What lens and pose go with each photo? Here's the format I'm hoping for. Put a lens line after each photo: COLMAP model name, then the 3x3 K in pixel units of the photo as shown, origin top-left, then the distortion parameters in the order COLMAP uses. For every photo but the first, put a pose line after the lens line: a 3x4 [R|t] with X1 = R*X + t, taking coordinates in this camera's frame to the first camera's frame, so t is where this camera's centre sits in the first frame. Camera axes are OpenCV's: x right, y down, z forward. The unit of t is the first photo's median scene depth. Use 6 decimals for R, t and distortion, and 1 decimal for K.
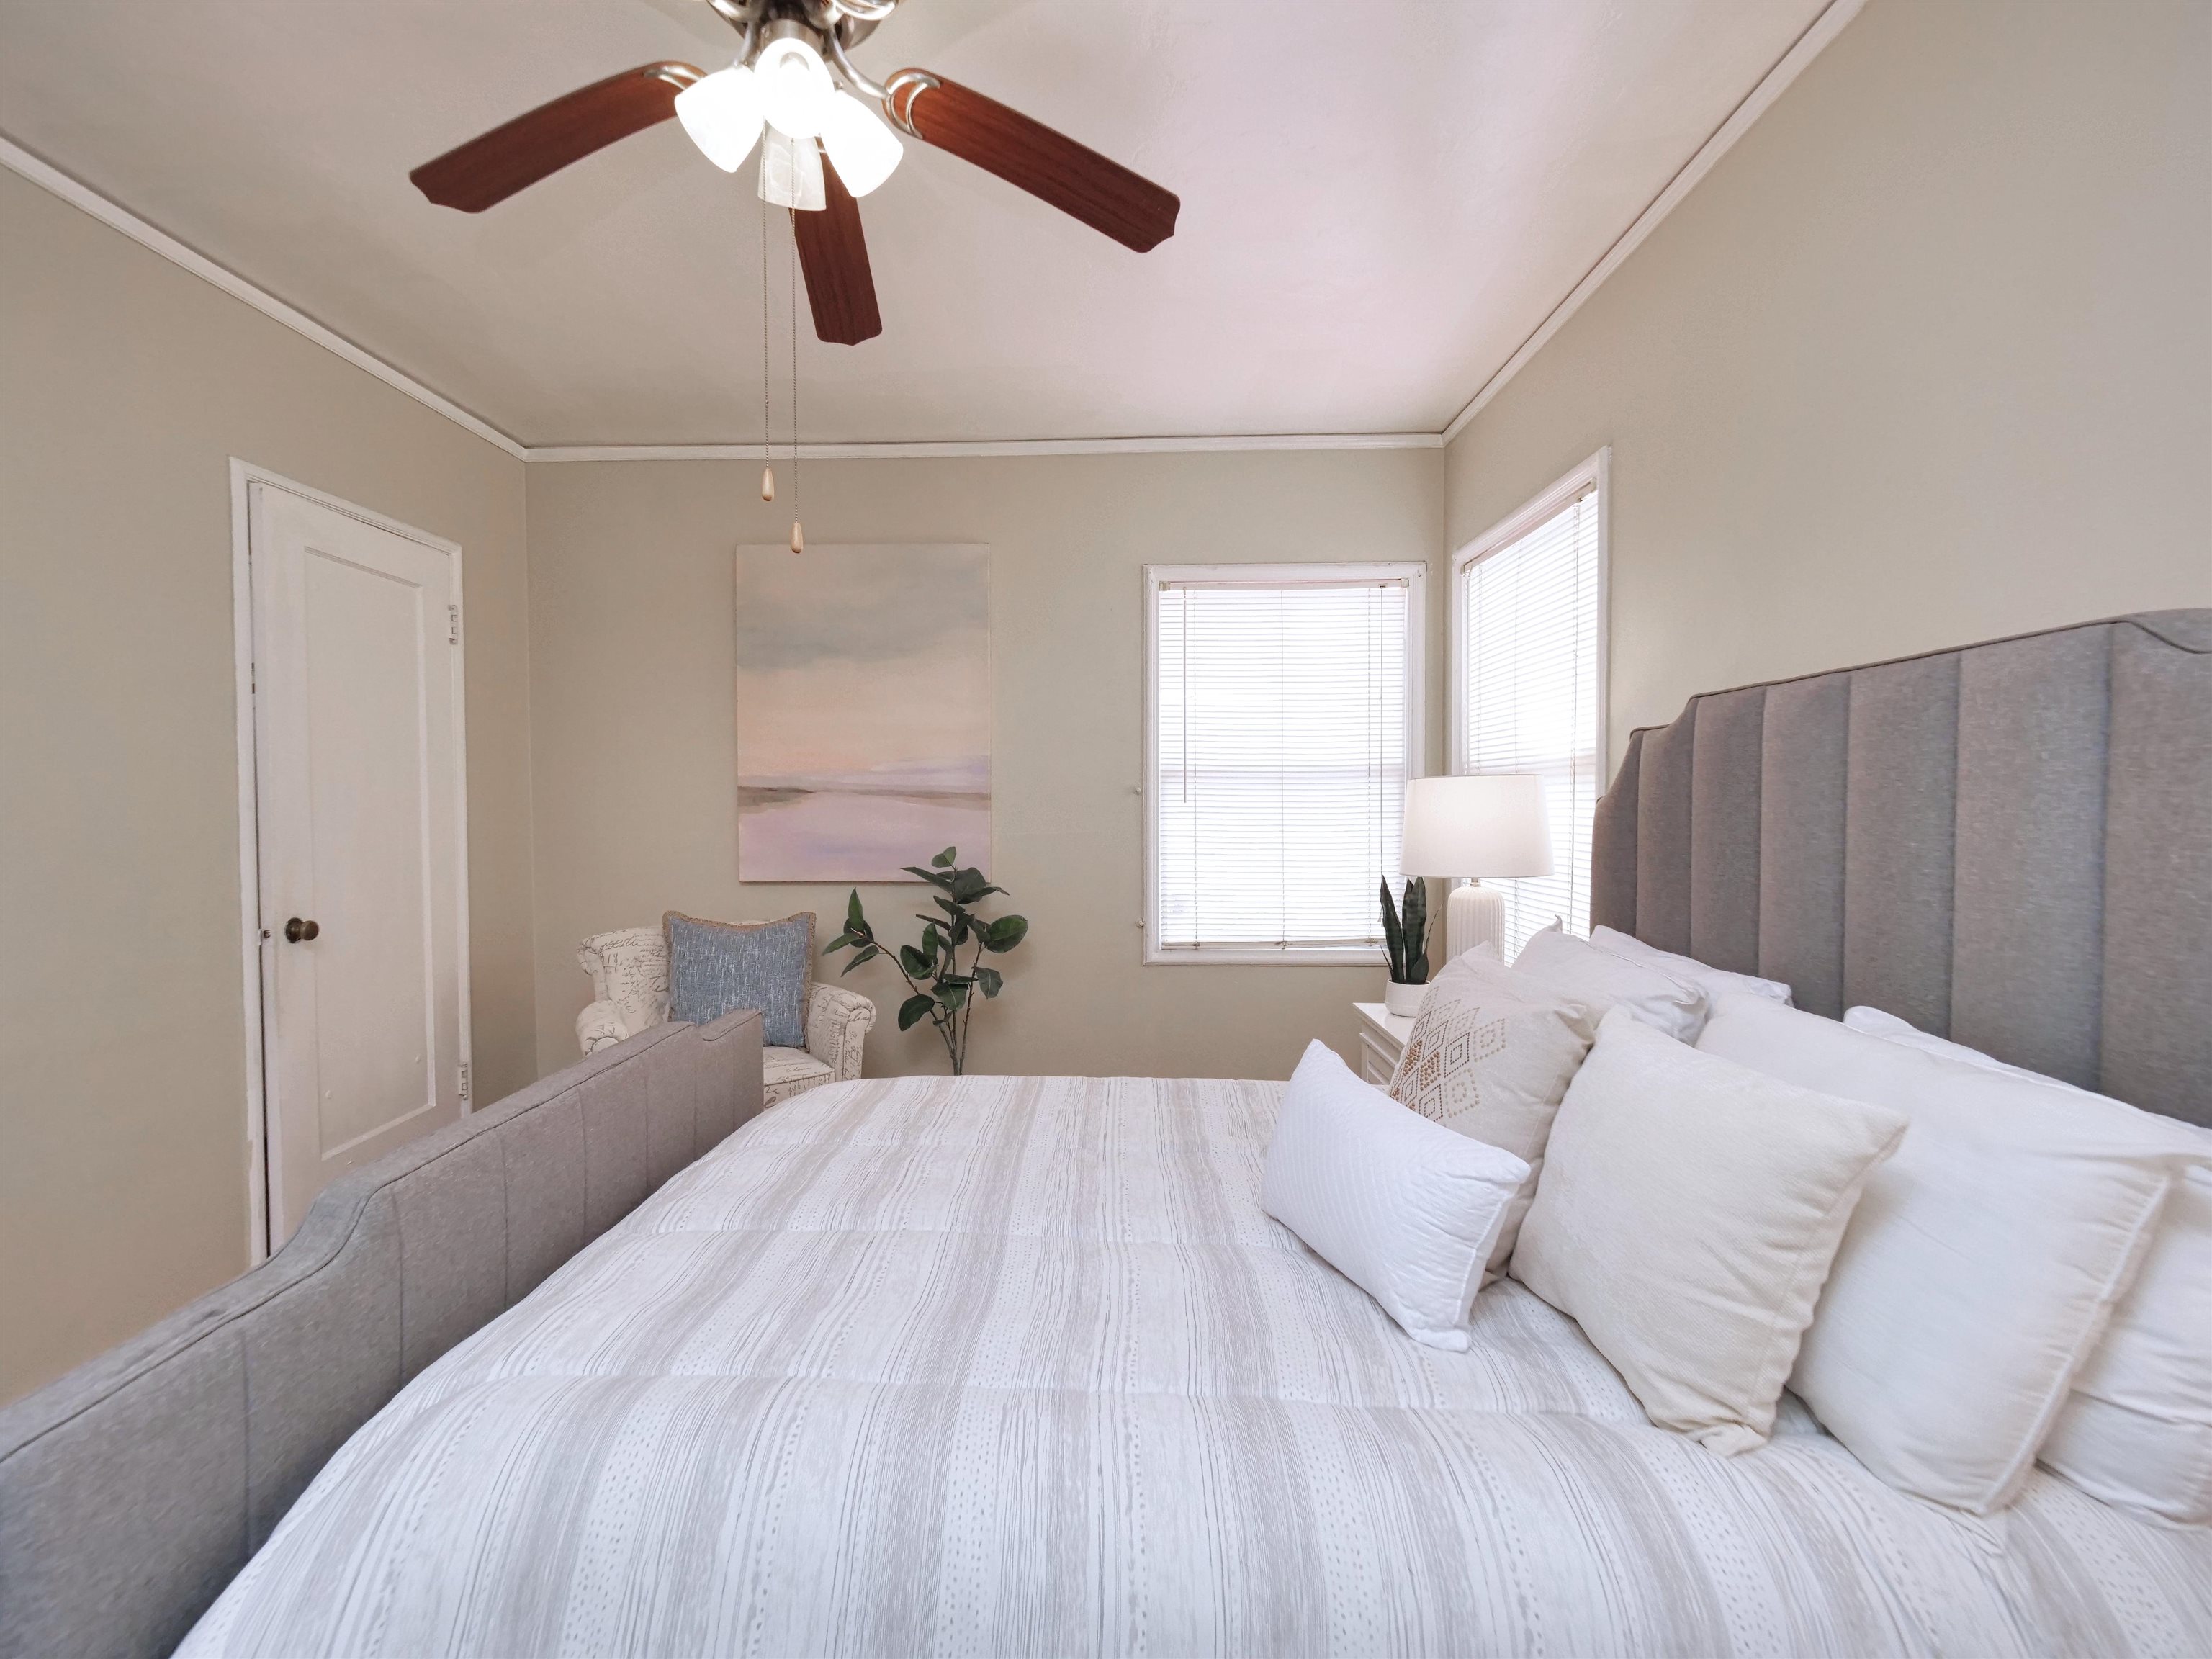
lens RADIAL K [[926.4, 0, 1068.0], [0, 926.4, 831.3], [0, 0, 1]] dist [-0.000703, -0.000375]
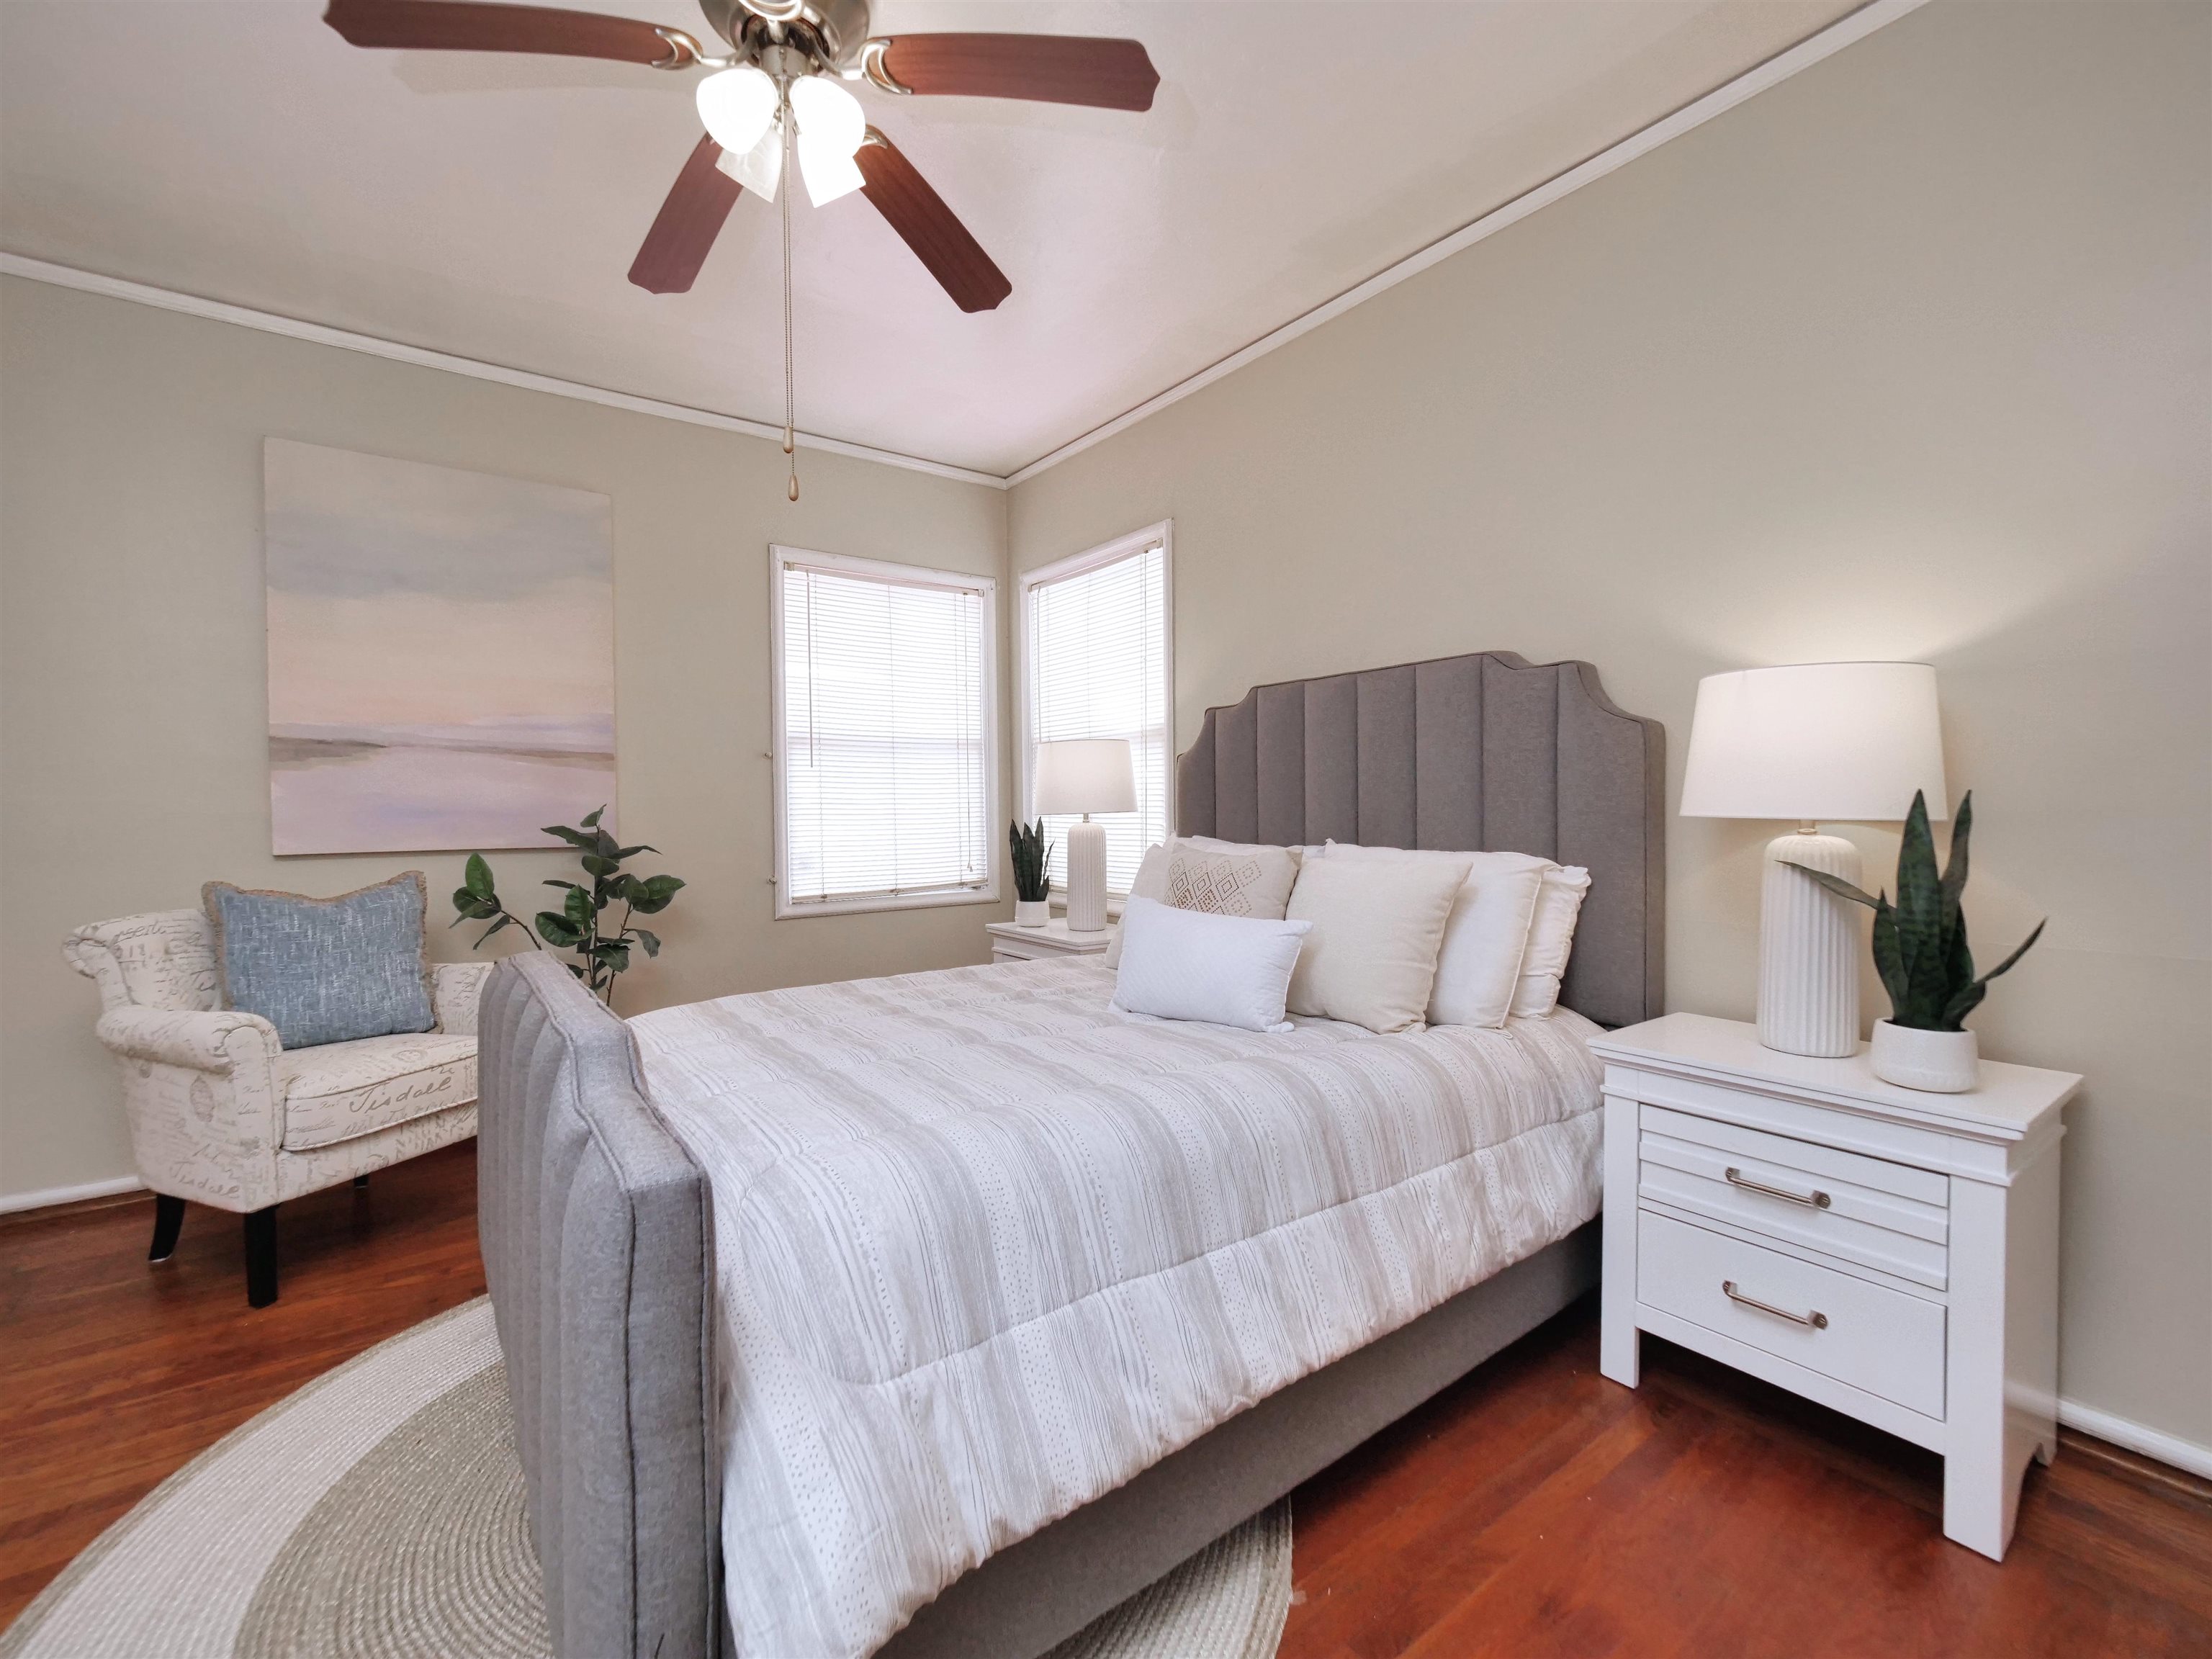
lens RADIAL K [[931.6, 0, 1051.0], [0, 931.6, 825.6], [0, 0, 1]] dist [0.014720, 0.000055]
pose [[0.806540, -0.016690, 0.590943, -0.318285], [0.023371, 0.999720, -0.003662, 0.051704], [-0.590717, 0.016765, 0.806705, -0.057270]]
